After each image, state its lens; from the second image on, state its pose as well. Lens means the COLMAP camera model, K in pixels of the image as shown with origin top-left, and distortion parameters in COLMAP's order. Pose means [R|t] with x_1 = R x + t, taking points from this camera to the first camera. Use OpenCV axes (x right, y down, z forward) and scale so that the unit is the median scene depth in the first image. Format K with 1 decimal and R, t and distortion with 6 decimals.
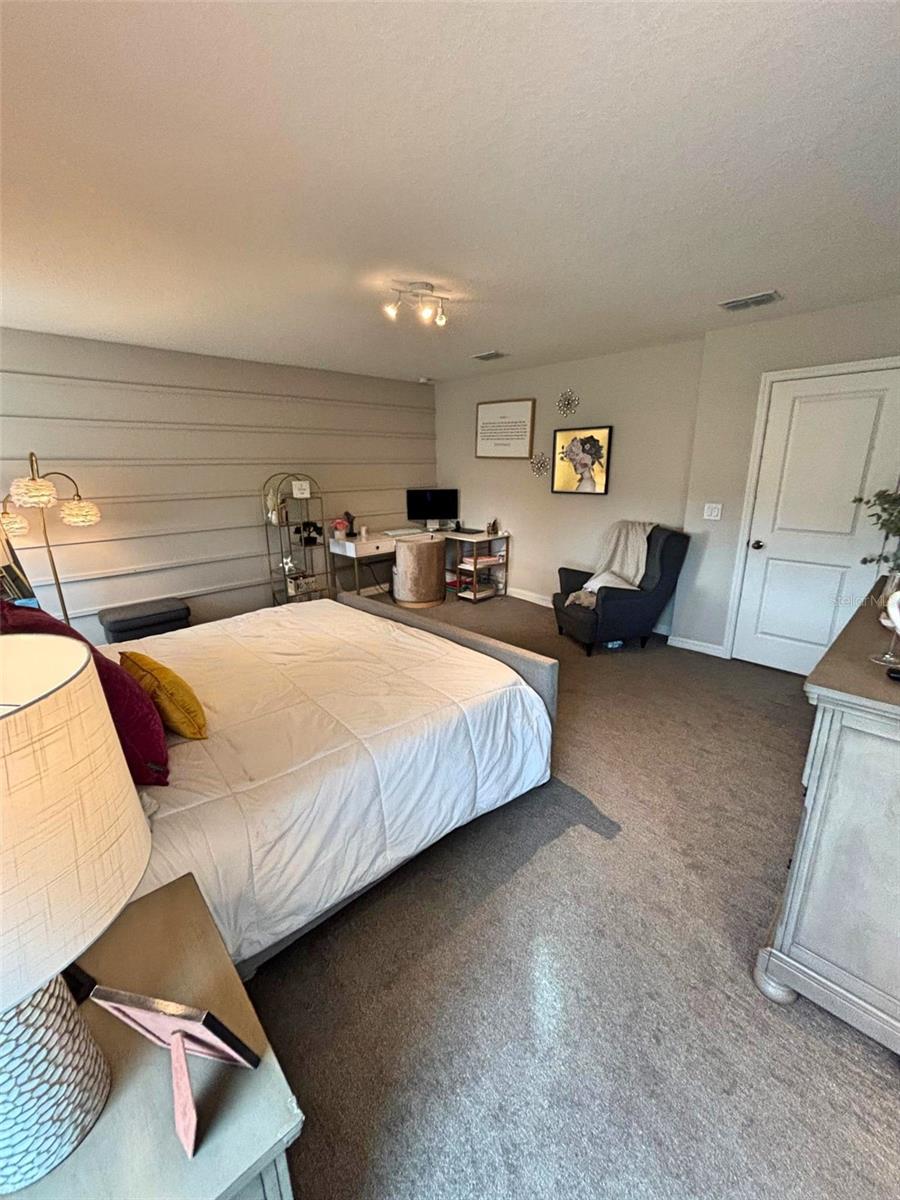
lens RADIAL K [[482.5, 0, 453.8], [0, 482.5, 598.4], [0, 0, 1]] dist [-0.004563, 0.001083]
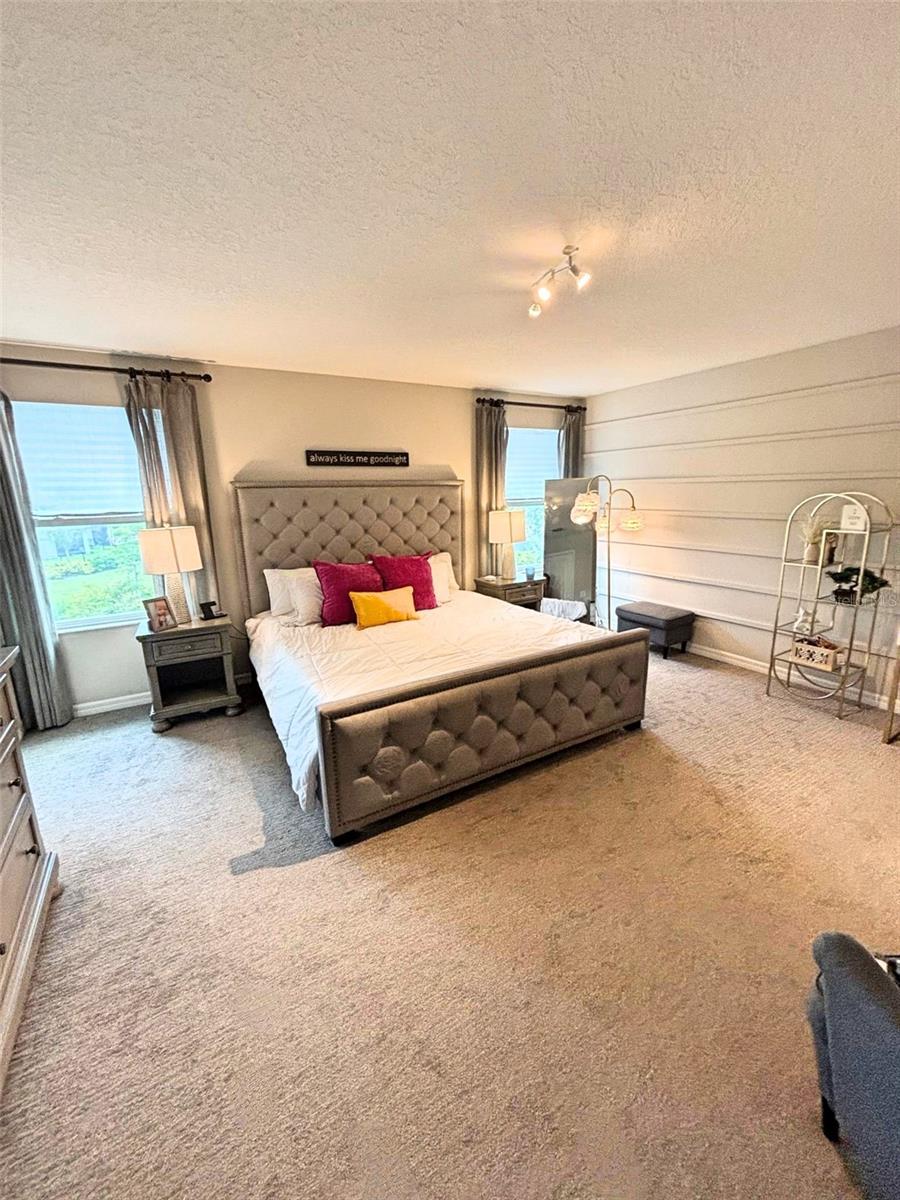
lens RADIAL K [[482.5, 0, 454.1], [0, 482.5, 600.4], [0, 0, 1]] dist [-0.004563, 0.001083]
pose [[-0.213654, 0.231324, -0.949127, 0.470544], [-0.244823, 0.927878, 0.281256, -0.180630], [0.945735, 0.292459, -0.141611, 0.636466]]
